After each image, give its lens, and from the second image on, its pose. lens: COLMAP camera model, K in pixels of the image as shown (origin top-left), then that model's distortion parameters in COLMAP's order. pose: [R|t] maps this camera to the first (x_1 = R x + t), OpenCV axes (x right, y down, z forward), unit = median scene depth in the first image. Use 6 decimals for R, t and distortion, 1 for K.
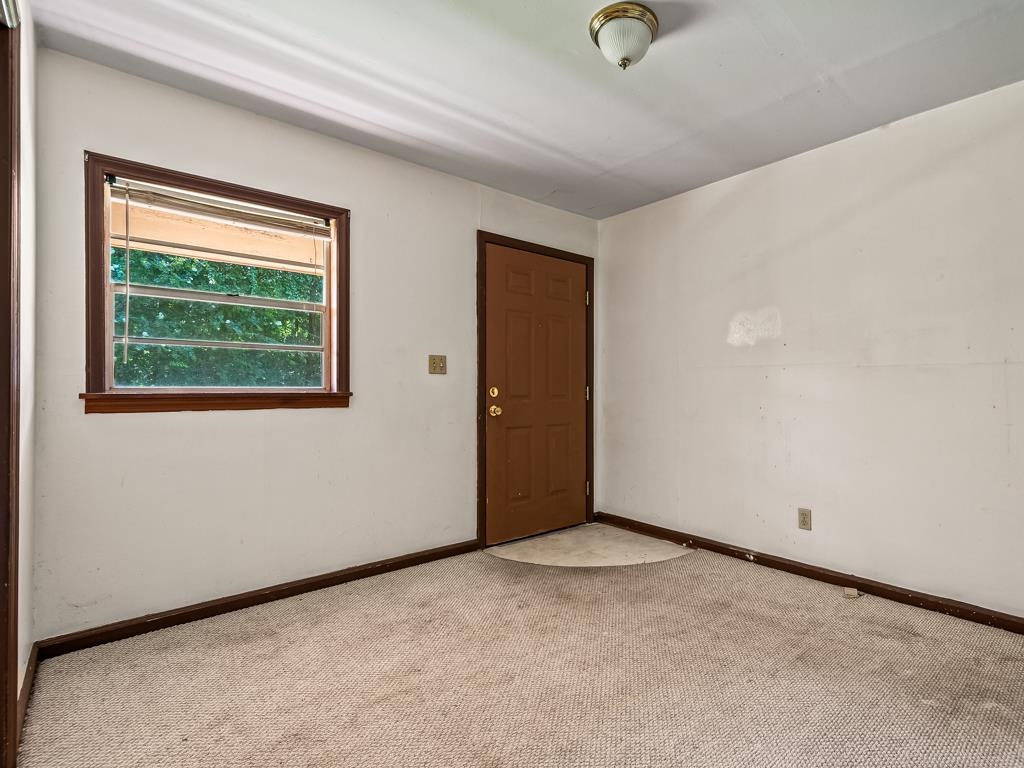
lens RADIAL K [[496.9, 0, 518.7], [0, 496.9, 389.4], [0, 0, 1]] dist [-0.005393, -0.001792]
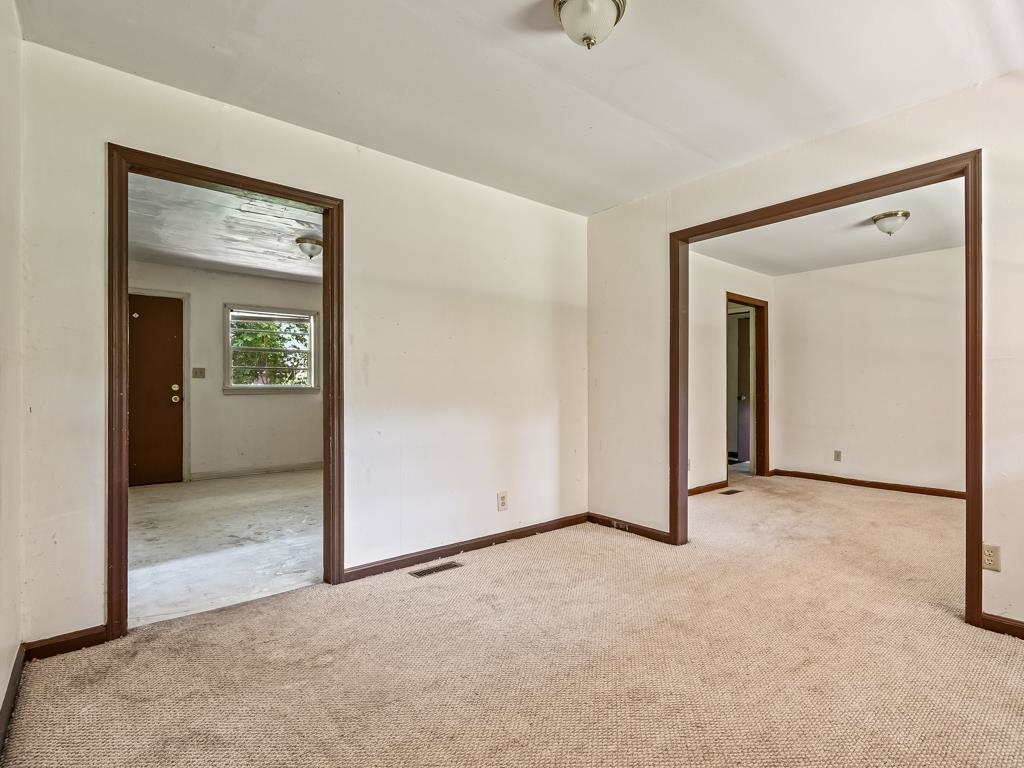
lens RADIAL K [[496.9, 0, 513.5], [0, 496.9, 387.2], [0, 0, 1]] dist [-0.005393, -0.001792]
pose [[-0.999957, 0.000686, -0.009268, 0.249009], [0.000703, 0.999998, -0.001796, 0.002492], [0.009266, -0.001802, -0.999955, 1.320503]]
